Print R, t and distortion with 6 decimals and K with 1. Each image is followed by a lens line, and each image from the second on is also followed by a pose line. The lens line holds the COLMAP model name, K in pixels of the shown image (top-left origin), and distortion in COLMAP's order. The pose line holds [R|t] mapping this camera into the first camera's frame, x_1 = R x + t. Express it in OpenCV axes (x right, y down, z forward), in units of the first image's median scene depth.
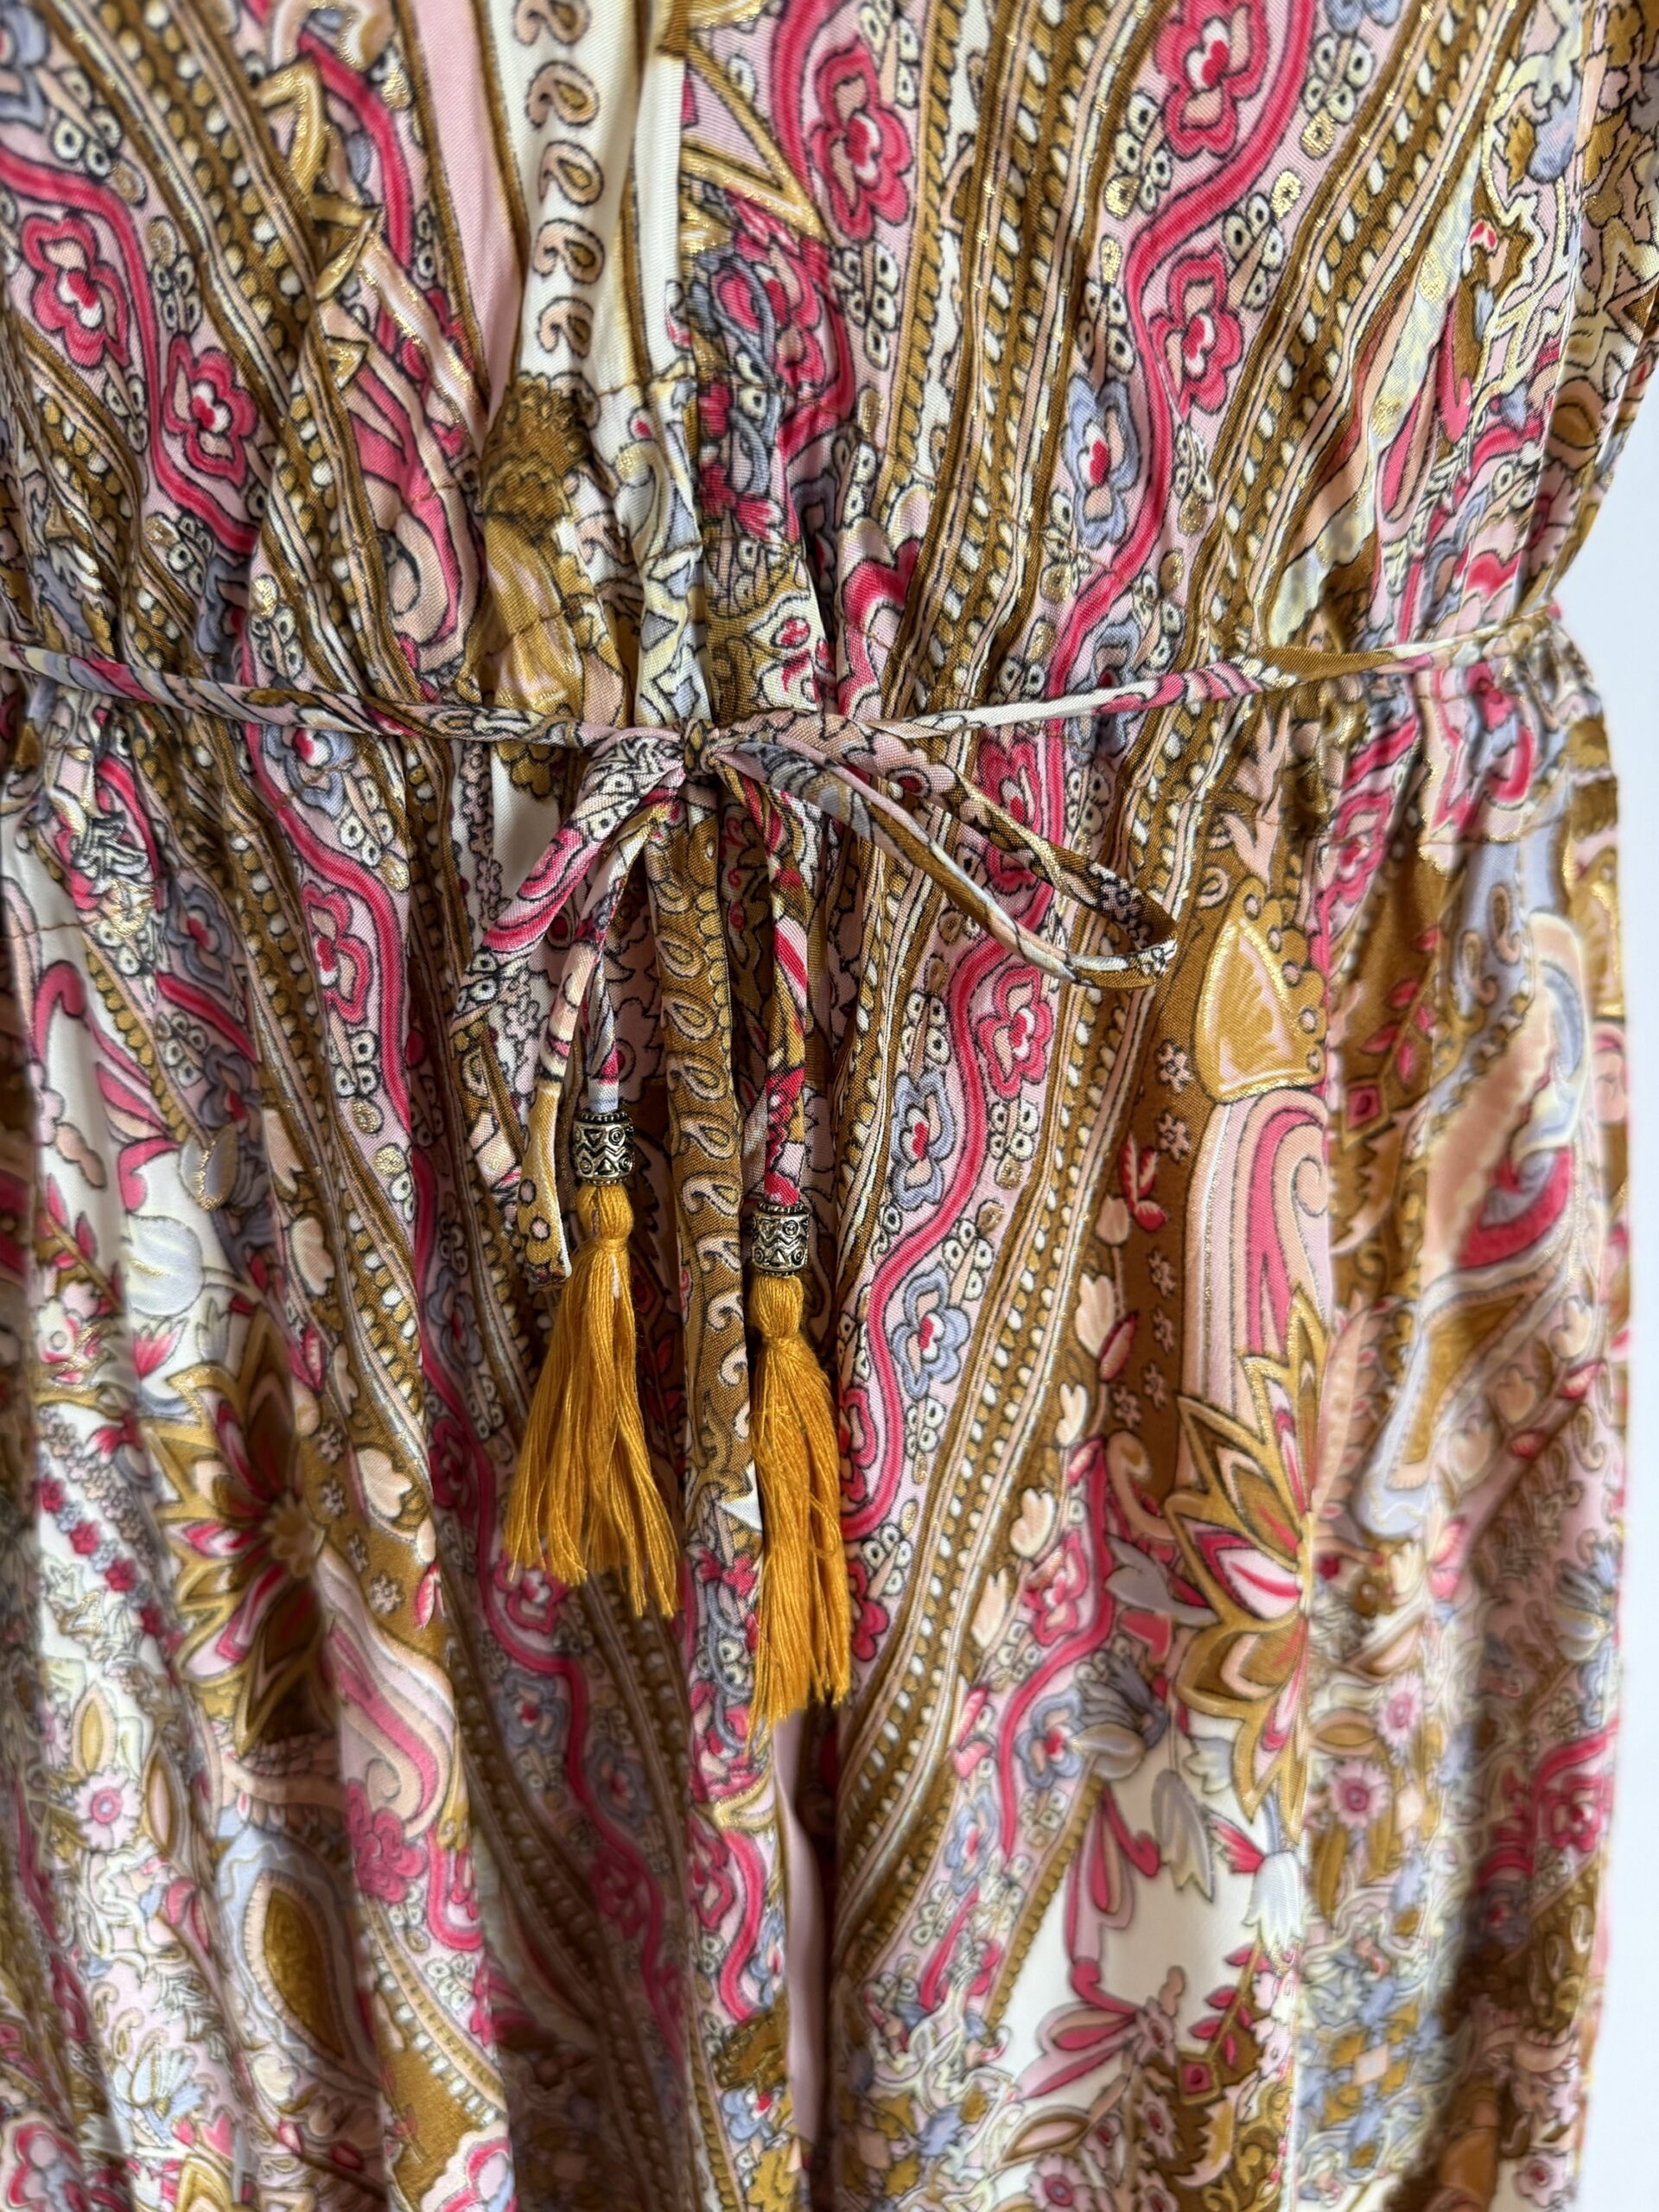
lens RADIAL K [[1580.8, 0, 829.5], [0, 1580.8, 1106.0], [0, 0, 1]] dist [0.048942, -0.165388]
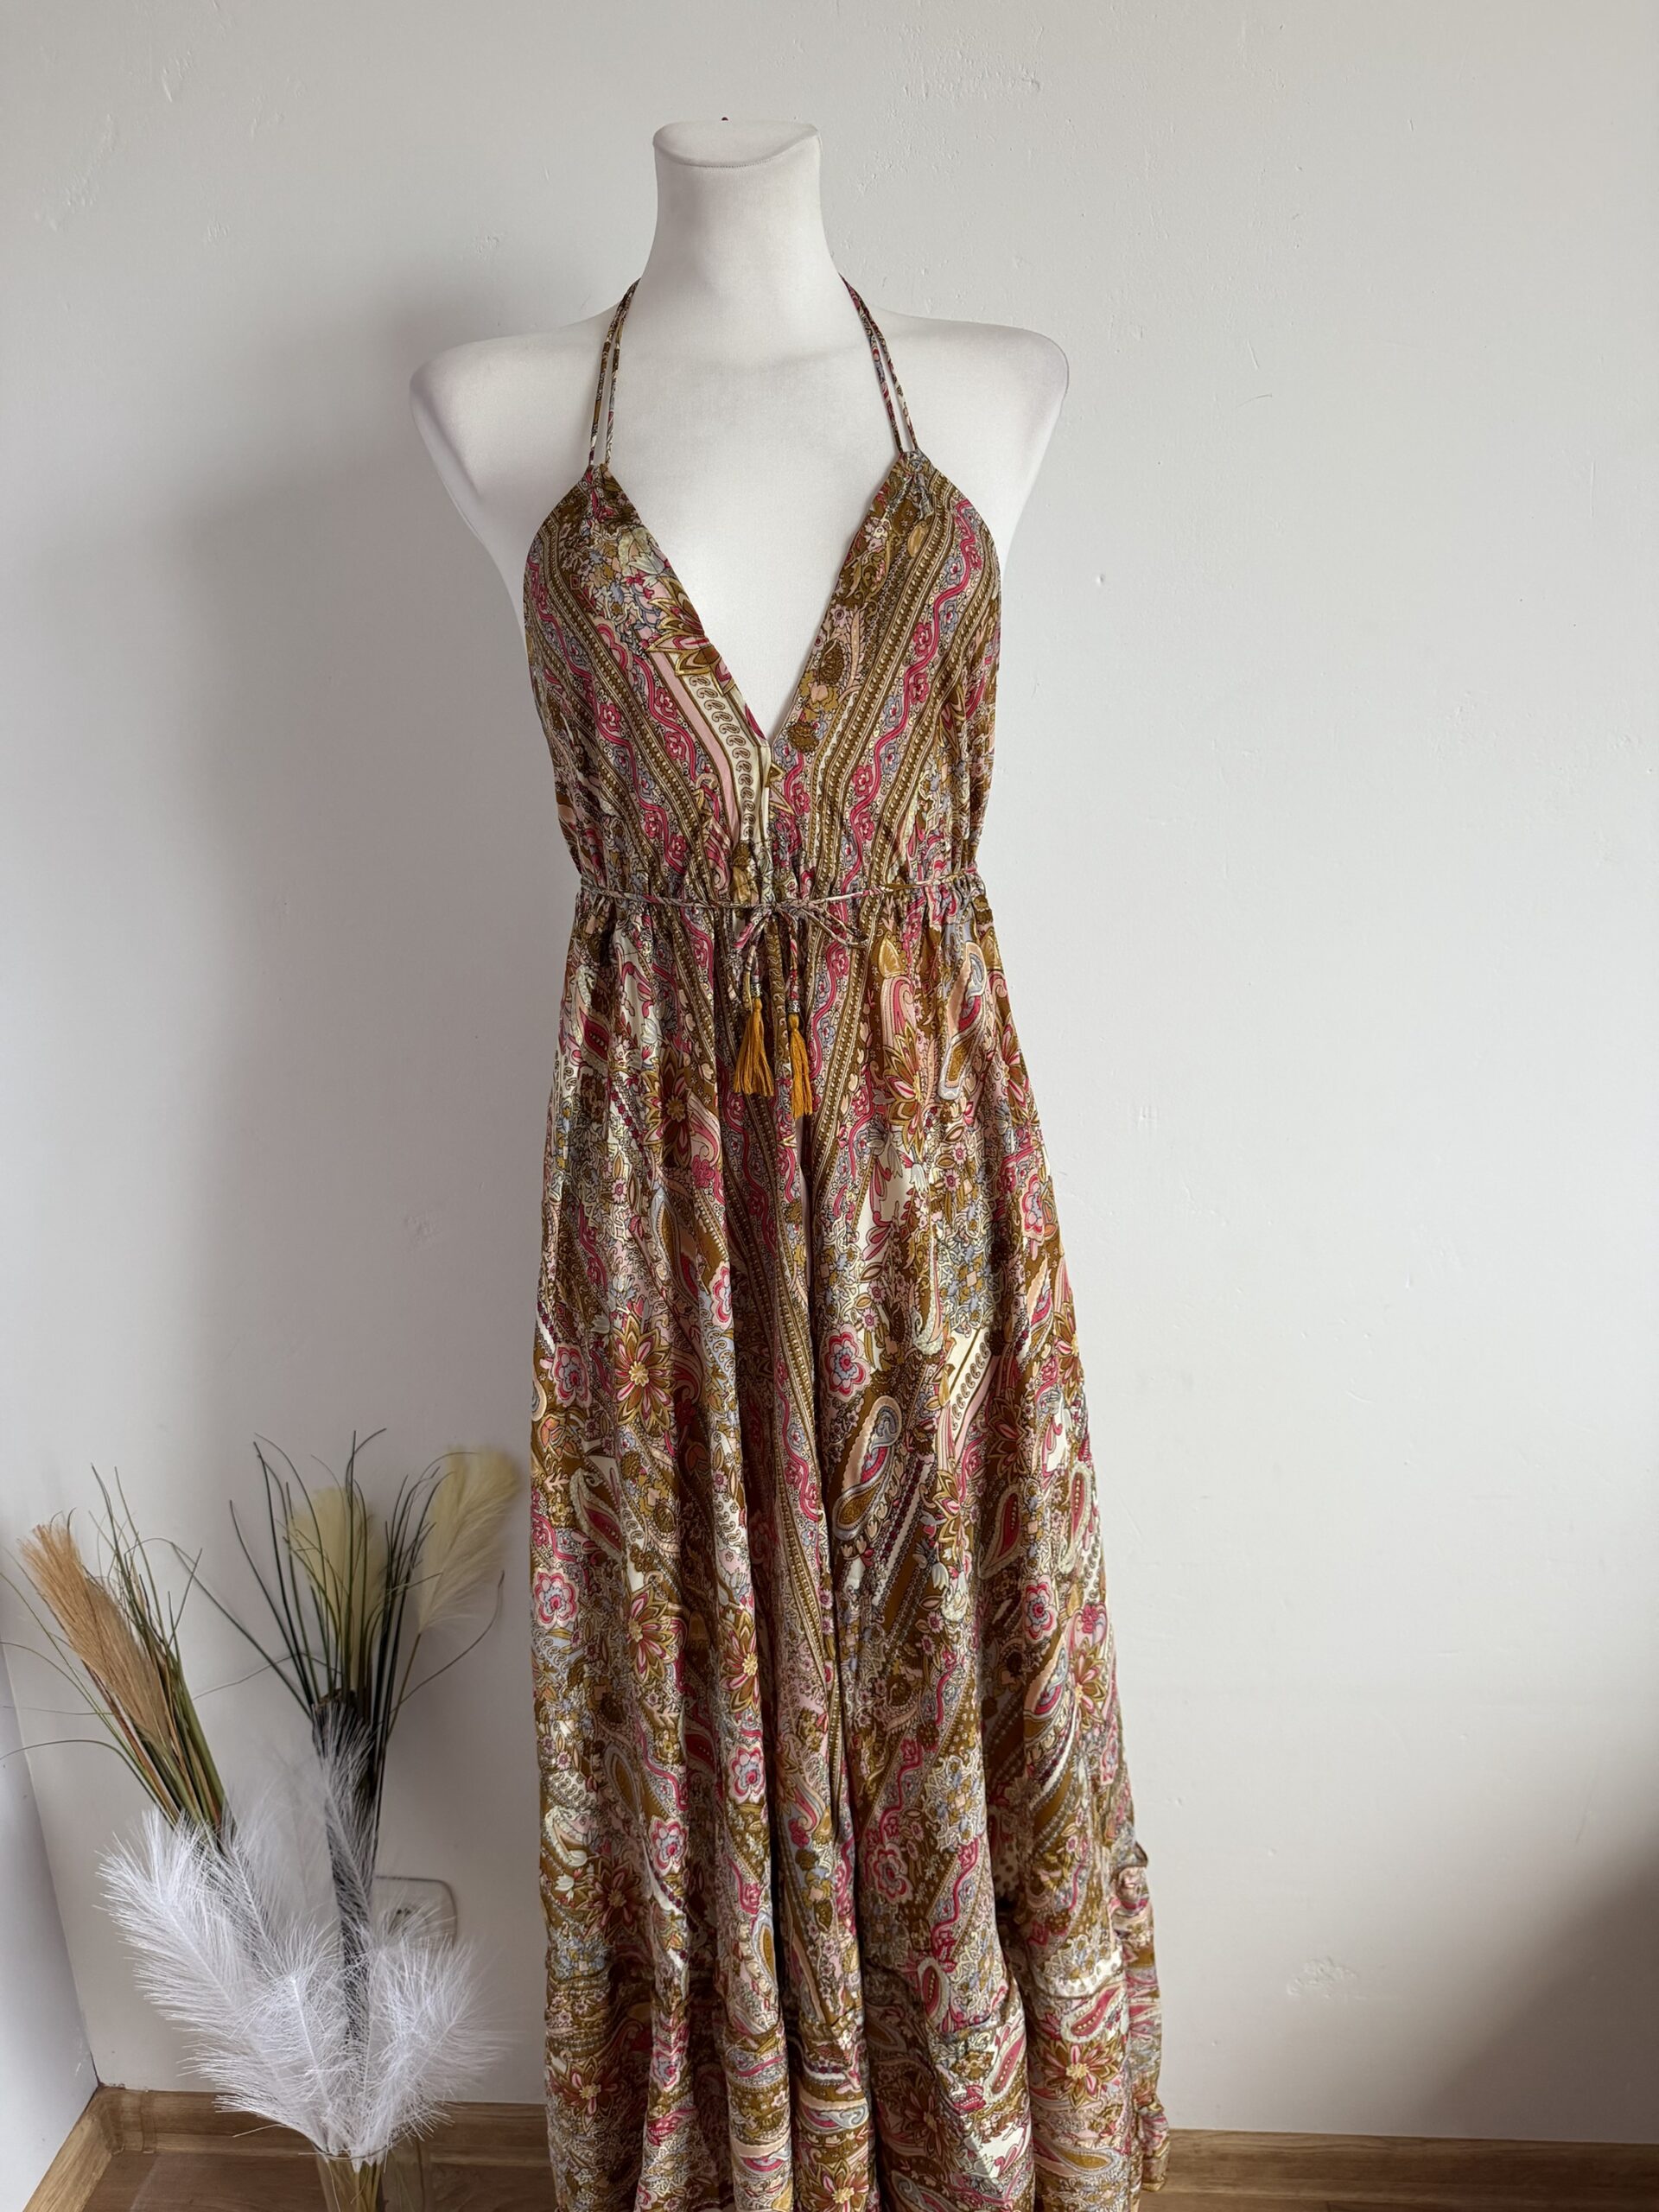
lens RADIAL K [[1248.0, 0, 829.5], [0, 1248.0, 1106.0], [0, 0, 1]] dist [0.054484, -0.000512]
pose [[0.998345, -0.044296, 0.036681, -0.080623], [0.047652, 0.994209, -0.096318, 0.820824], [-0.032202, 0.097907, 0.994674, -3.001888]]
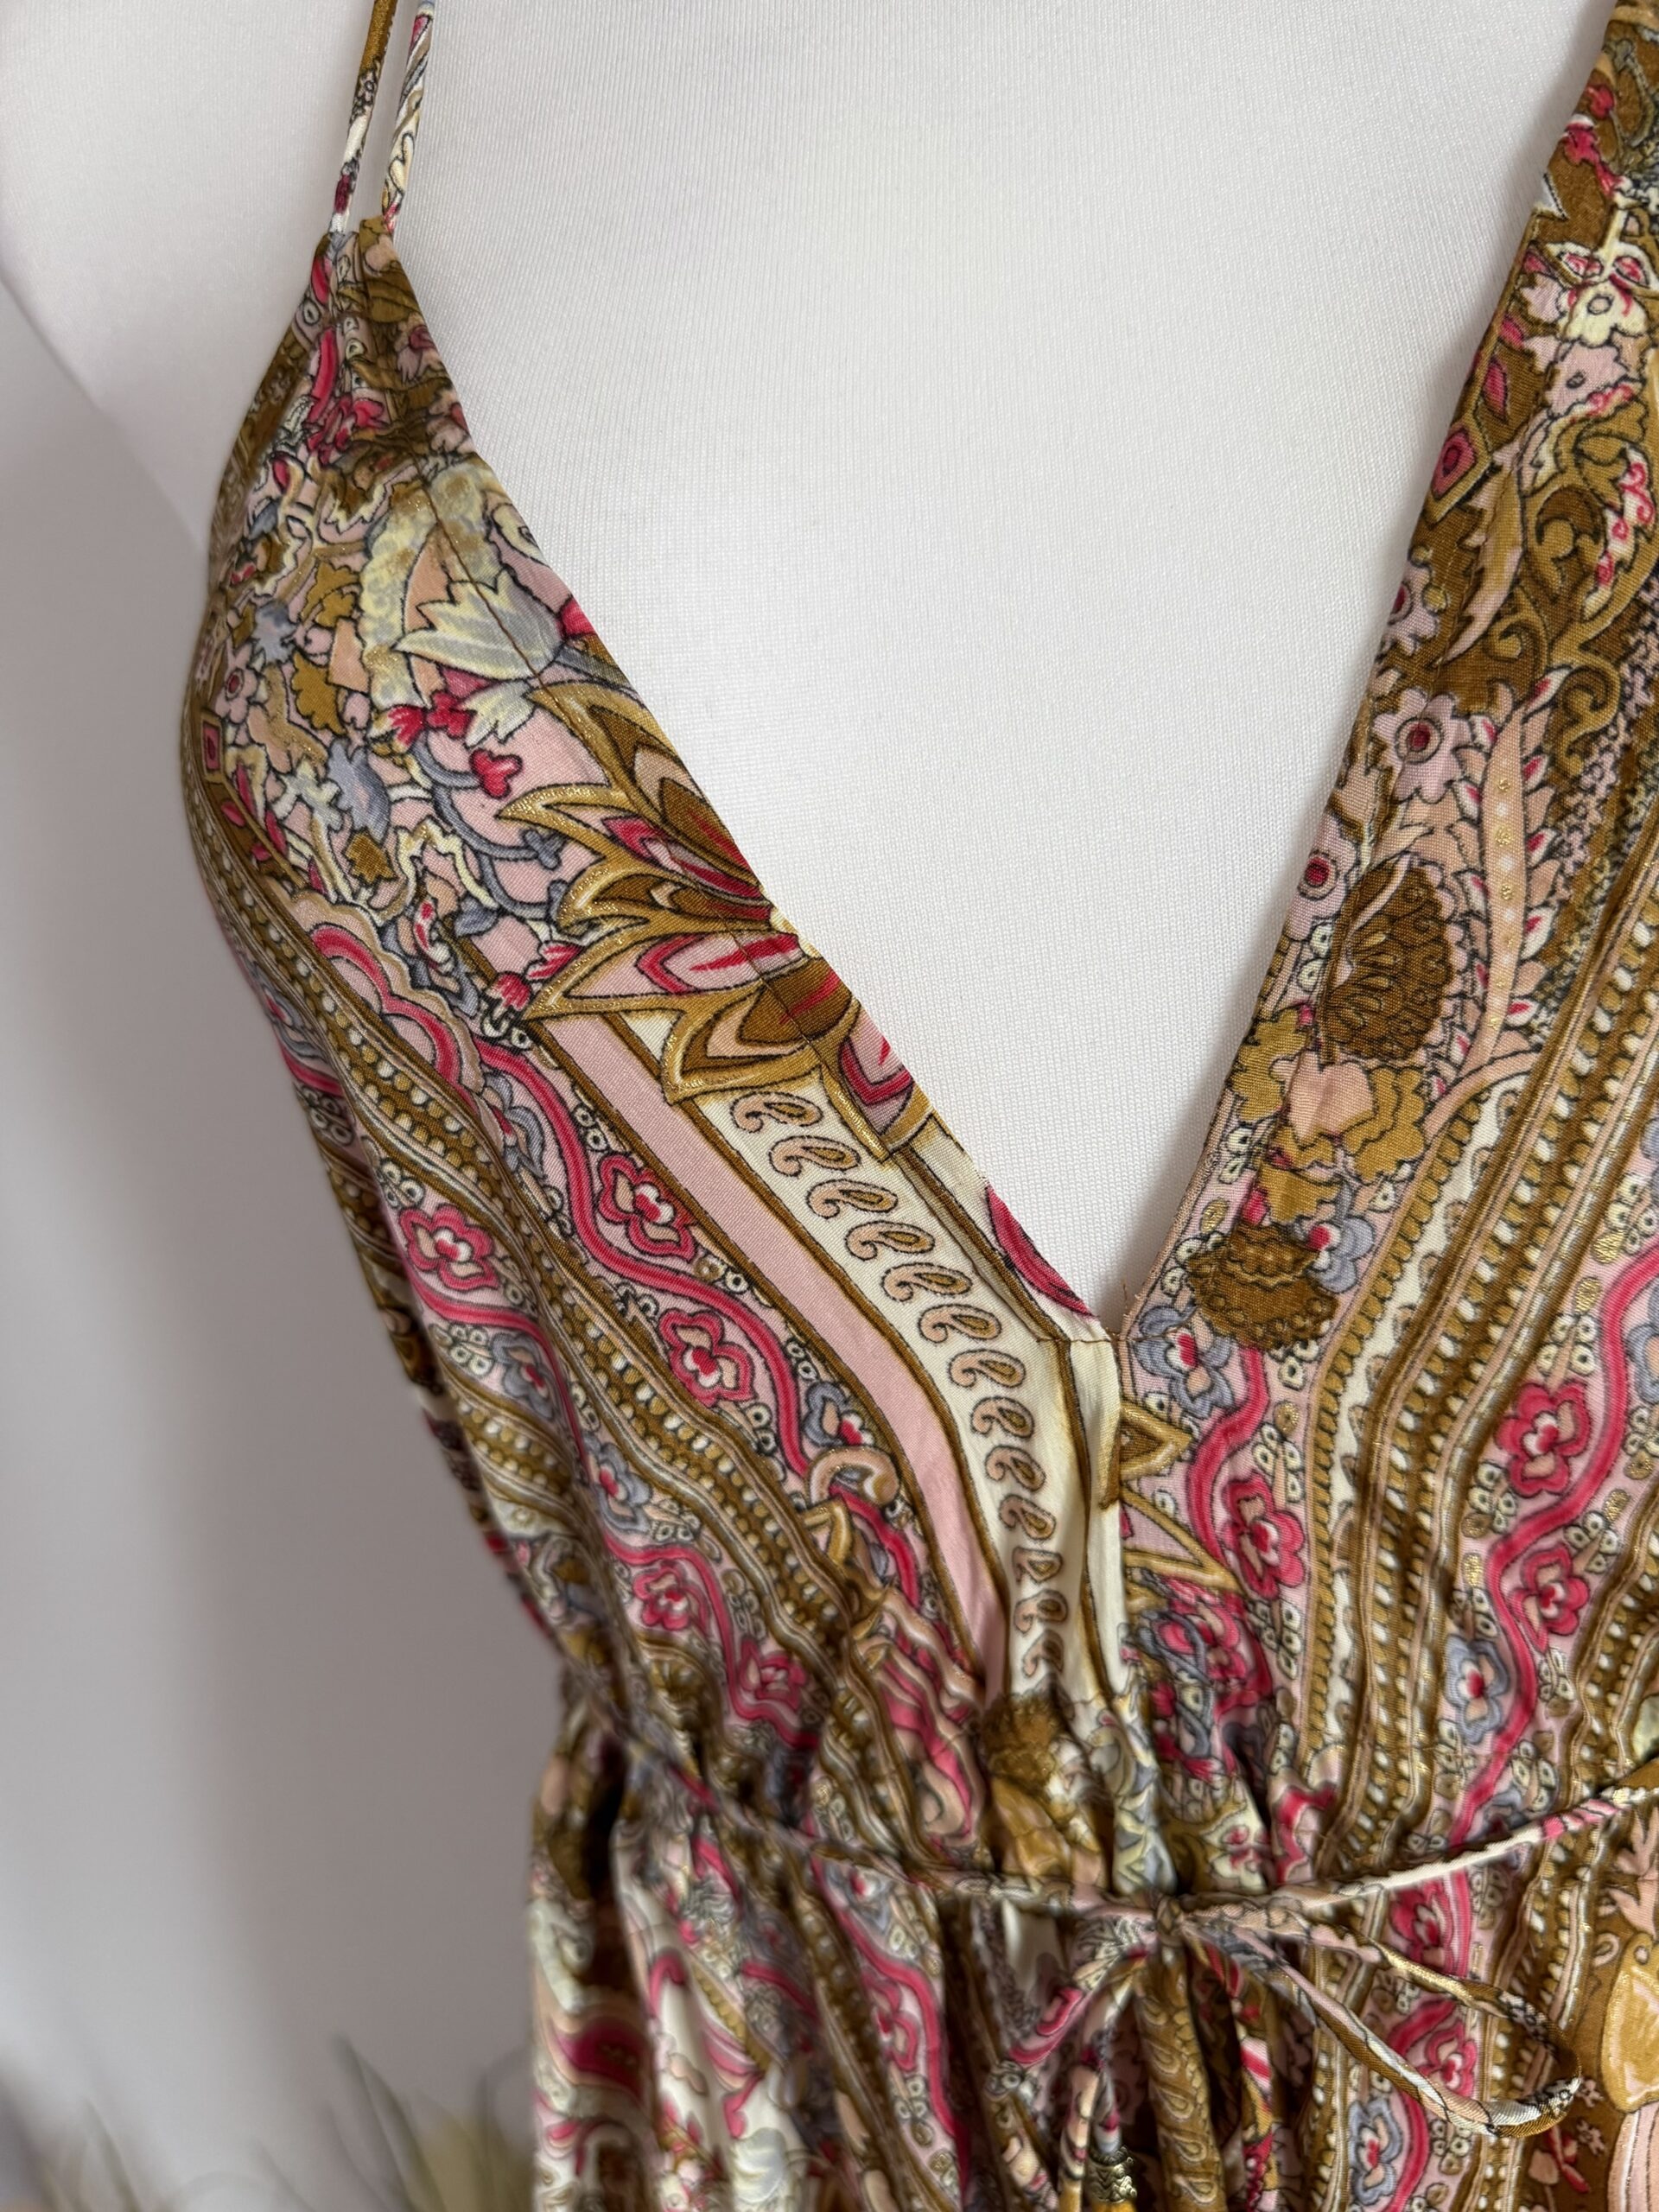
lens RADIAL K [[1541.2, 0, 917.6], [0, 1541.2, 1108.7], [0, 0, 1]] dist [-0.007103, -0.030433]
pose [[0.979962, -0.096708, -0.174131, -0.003431], [0.086680, 0.994158, -0.064315, -0.806404], [0.179333, 0.047933, 0.982620, -0.265154]]
